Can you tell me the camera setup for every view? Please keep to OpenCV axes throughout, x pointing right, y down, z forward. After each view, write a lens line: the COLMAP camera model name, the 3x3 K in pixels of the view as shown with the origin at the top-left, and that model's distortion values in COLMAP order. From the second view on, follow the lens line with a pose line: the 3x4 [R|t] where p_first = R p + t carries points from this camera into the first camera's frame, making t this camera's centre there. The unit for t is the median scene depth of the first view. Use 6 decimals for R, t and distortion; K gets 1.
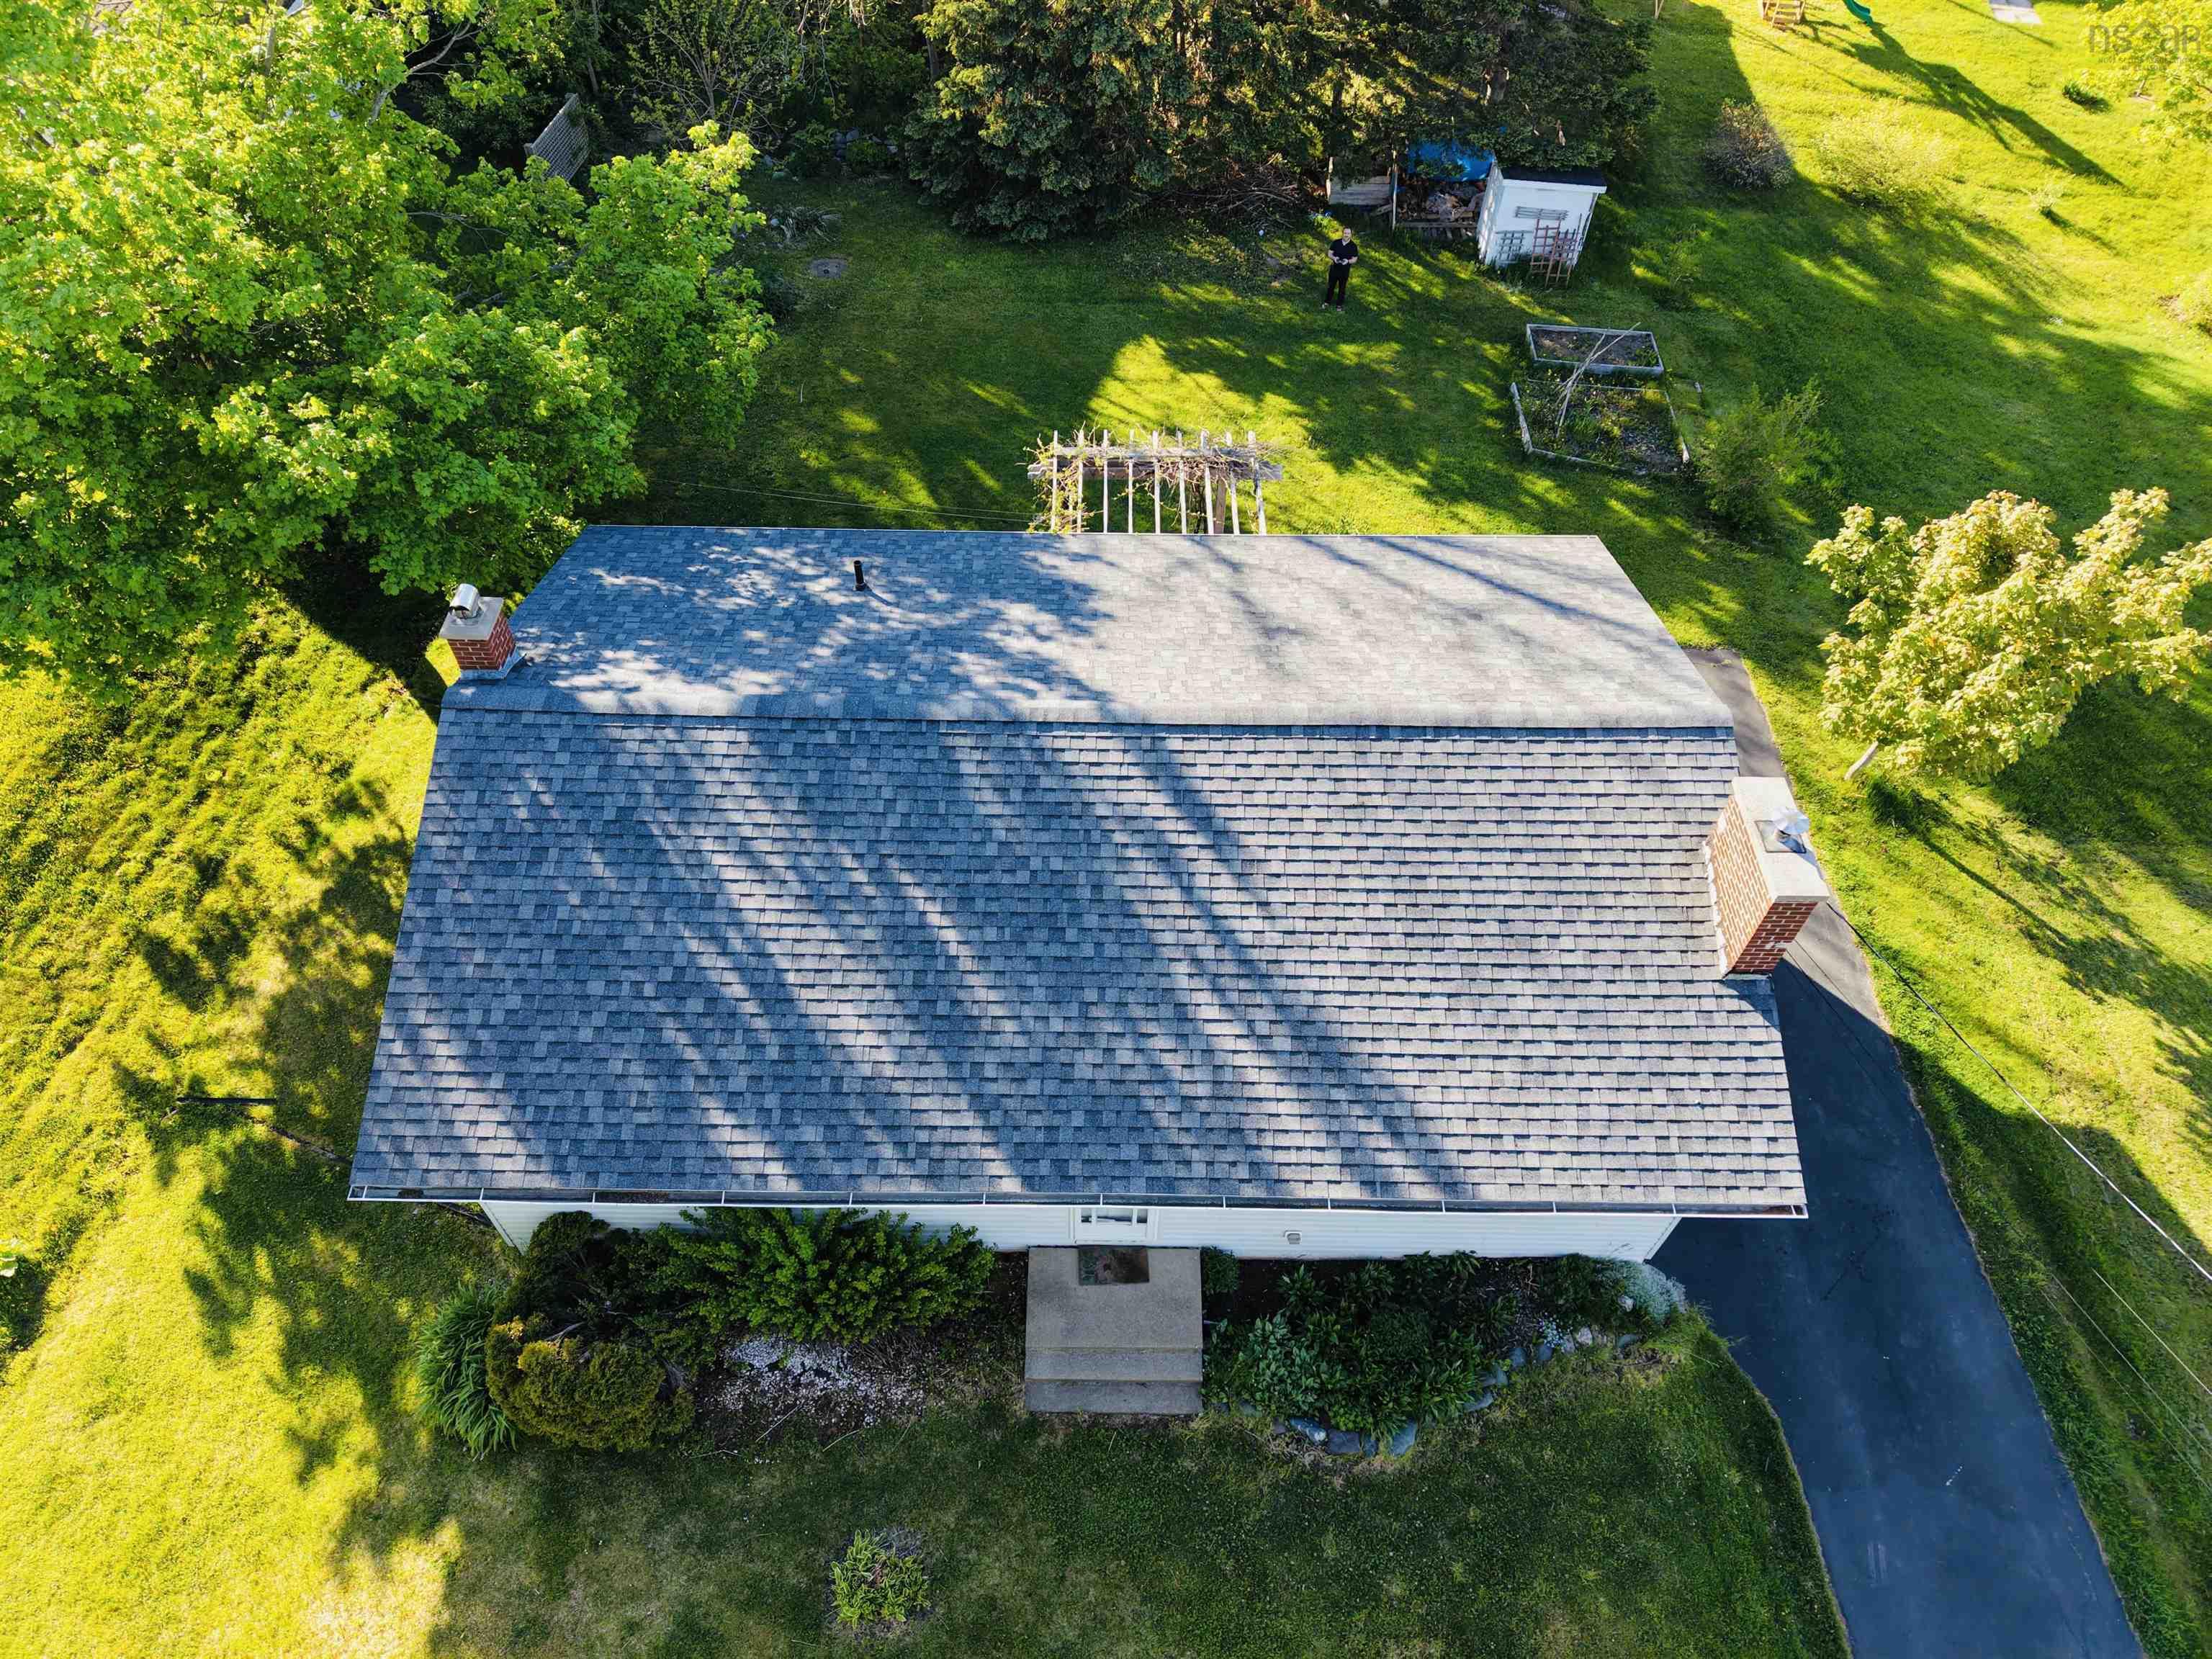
lens RADIAL K [[1507.4, 0, 1106.0], [0, 1507.4, 829.5], [0, 0, 1]] dist [0.008150, -0.004244]
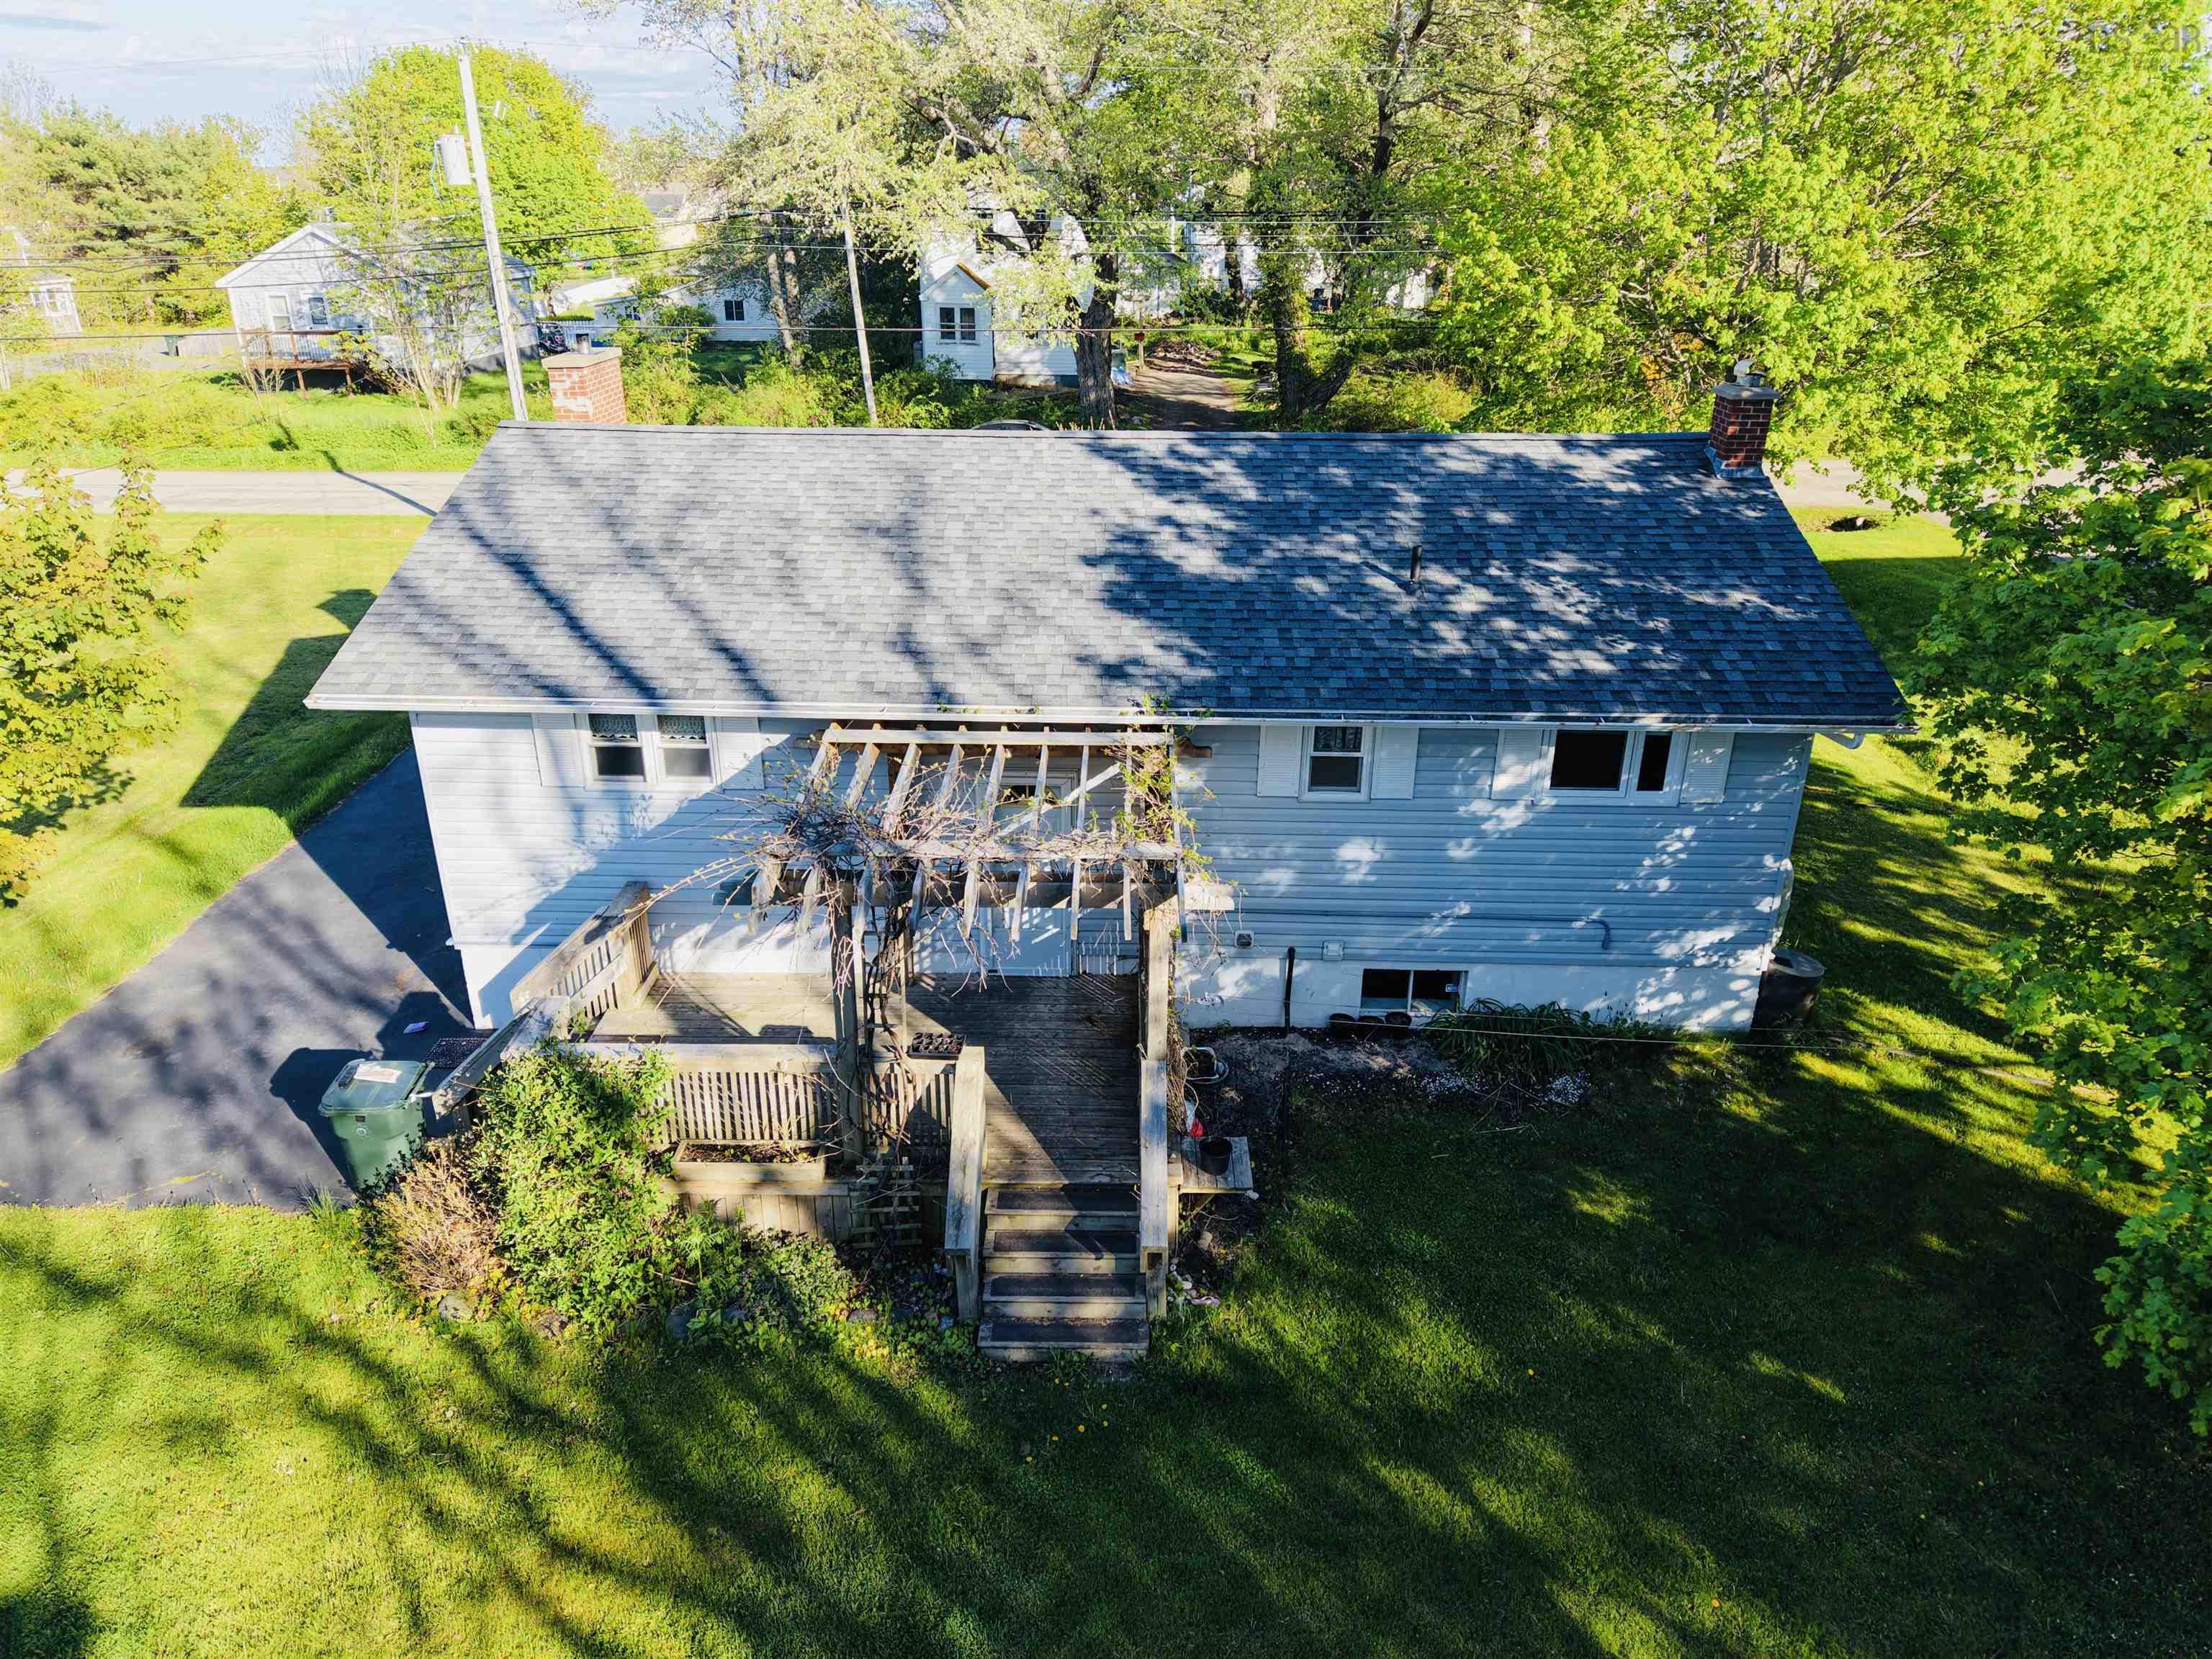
lens RADIAL K [[1507.4, 0, 1106.0], [0, 1507.4, 829.5], [0, 0, 1]] dist [0.008150, -0.004244]
pose [[-0.999754, -0.020955, 0.007252, -0.016226], [0.000702, 0.296953, 0.954892, -0.876079], [-0.022163, 0.954662, -0.296865, 1.387770]]
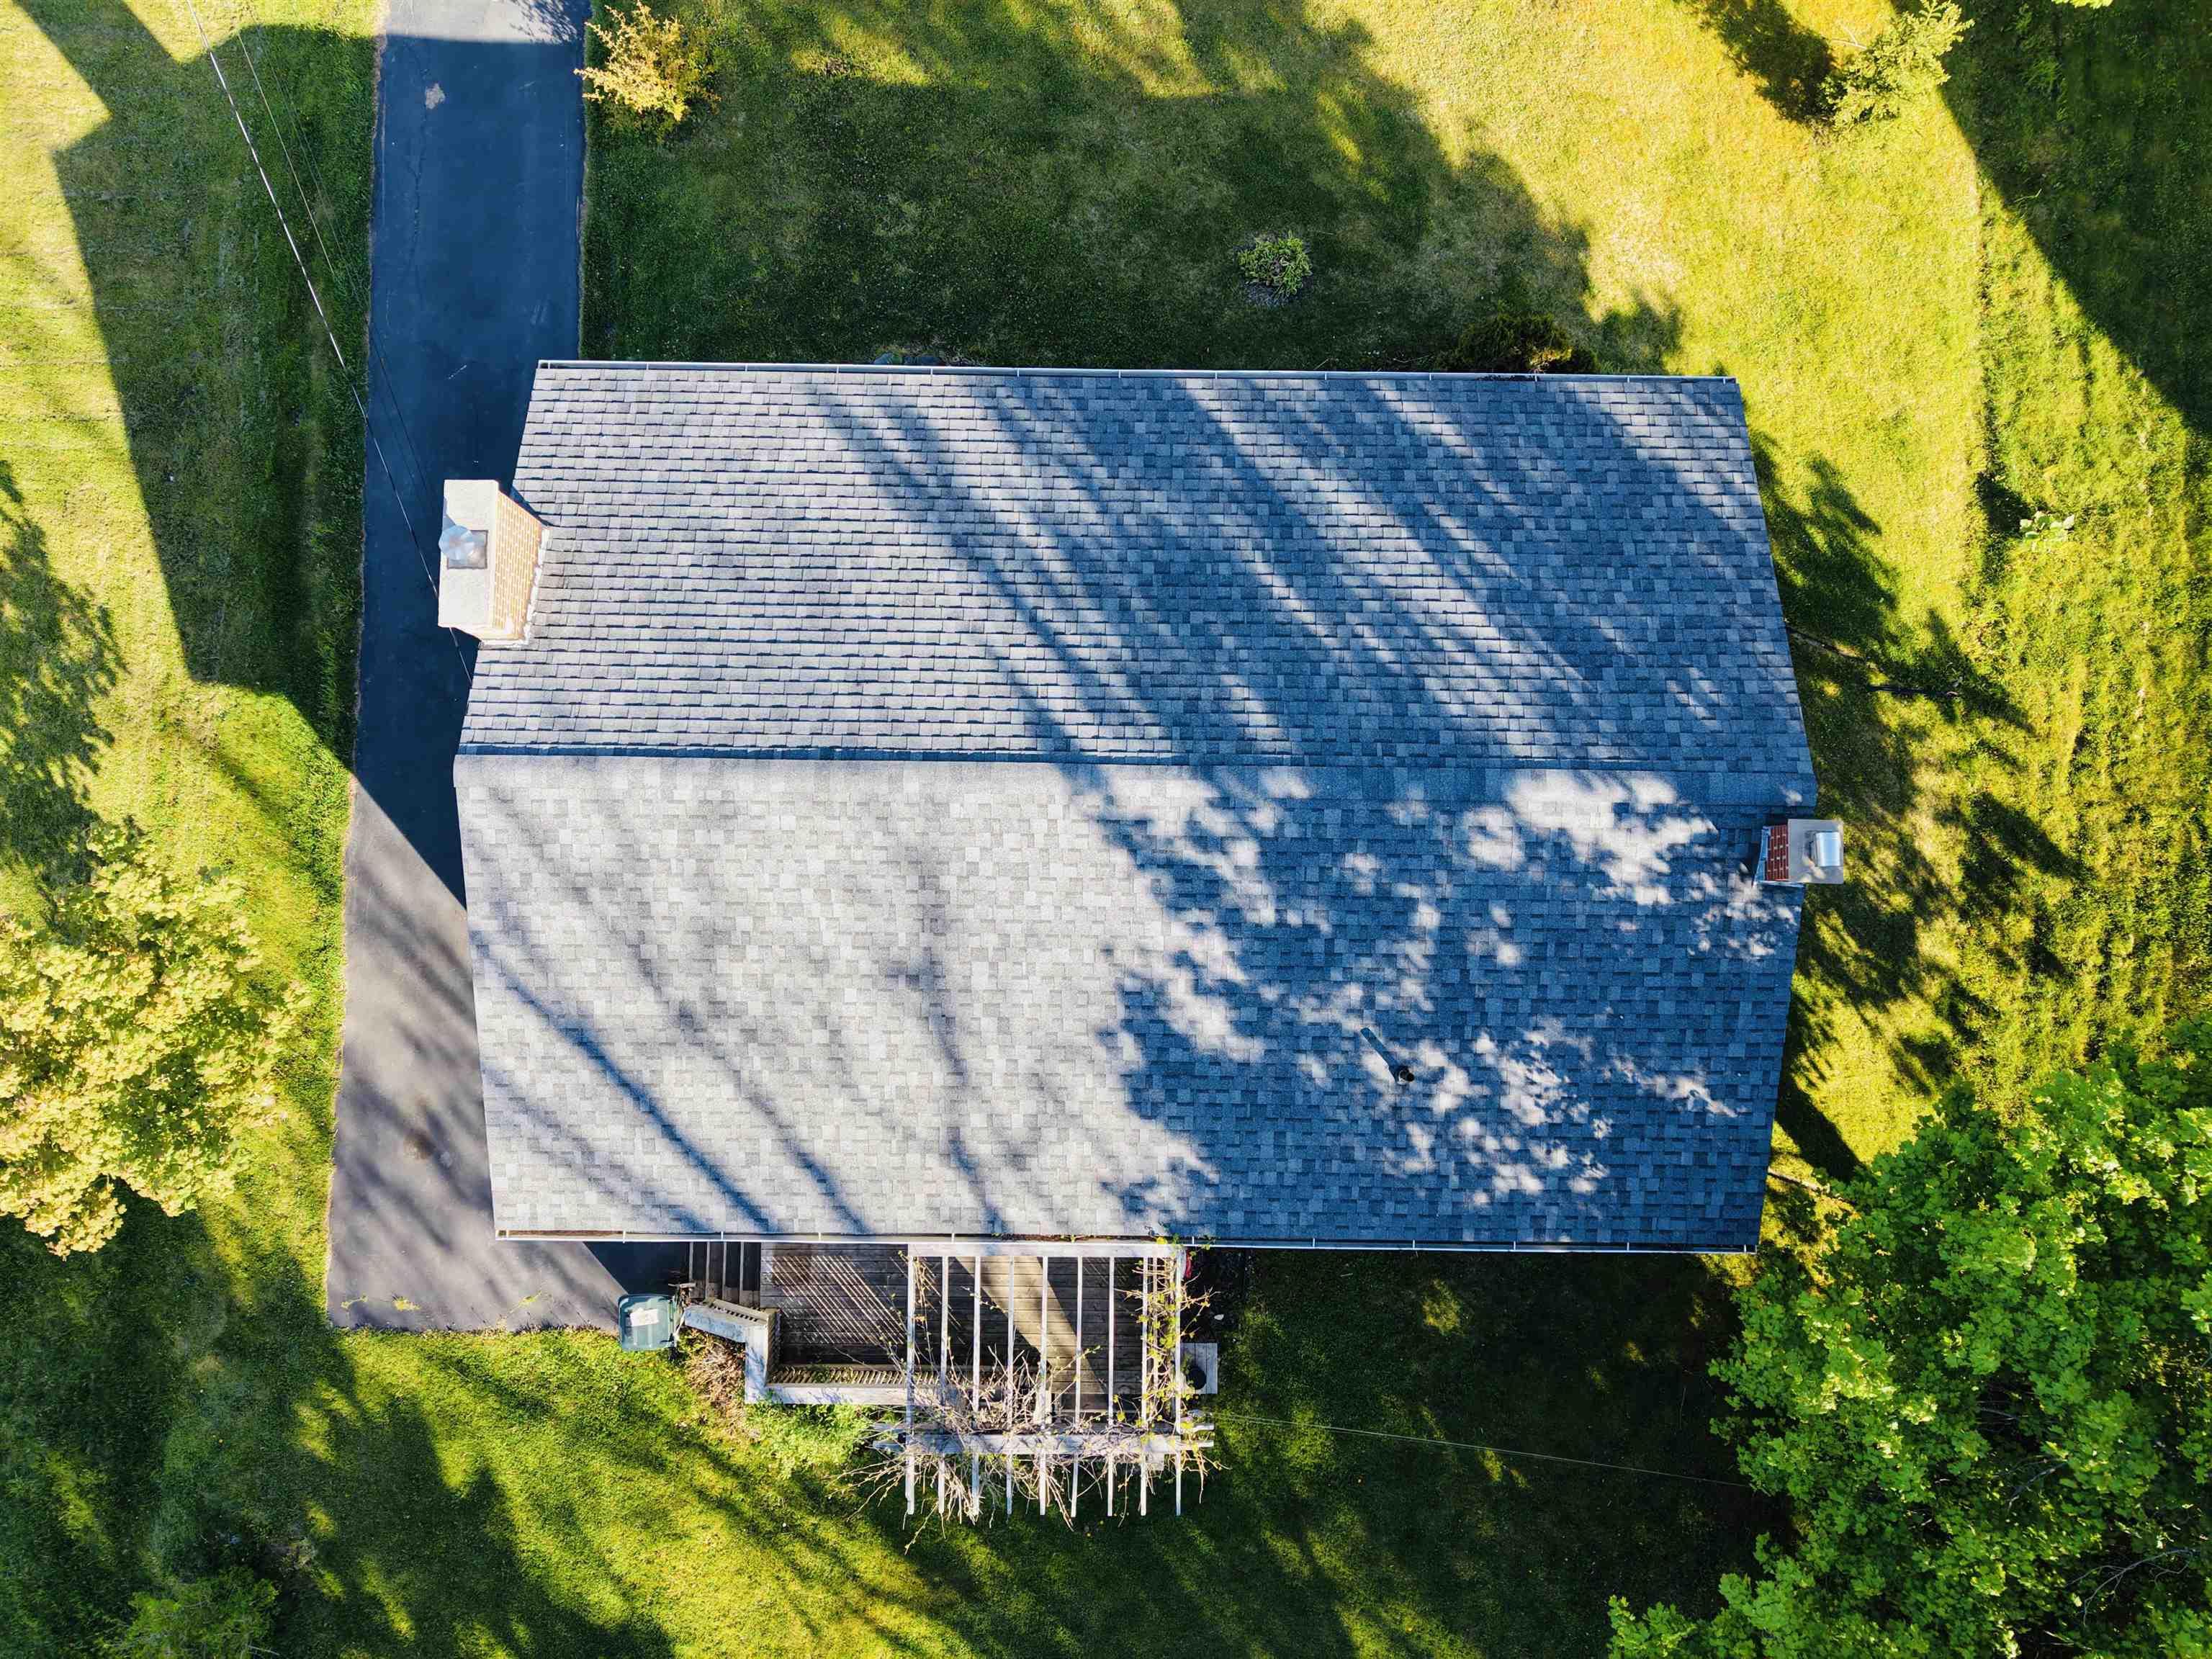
lens RADIAL K [[1507.4, 0, 1106.0], [0, 1507.4, 829.5], [0, 0, 1]] dist [0.008150, -0.004244]
pose [[-0.999917, -0.005767, -0.011554, 0.015114], [-0.004058, -0.709062, 0.705134, -0.680088], [-0.012259, 0.705122, 0.708980, 0.310222]]
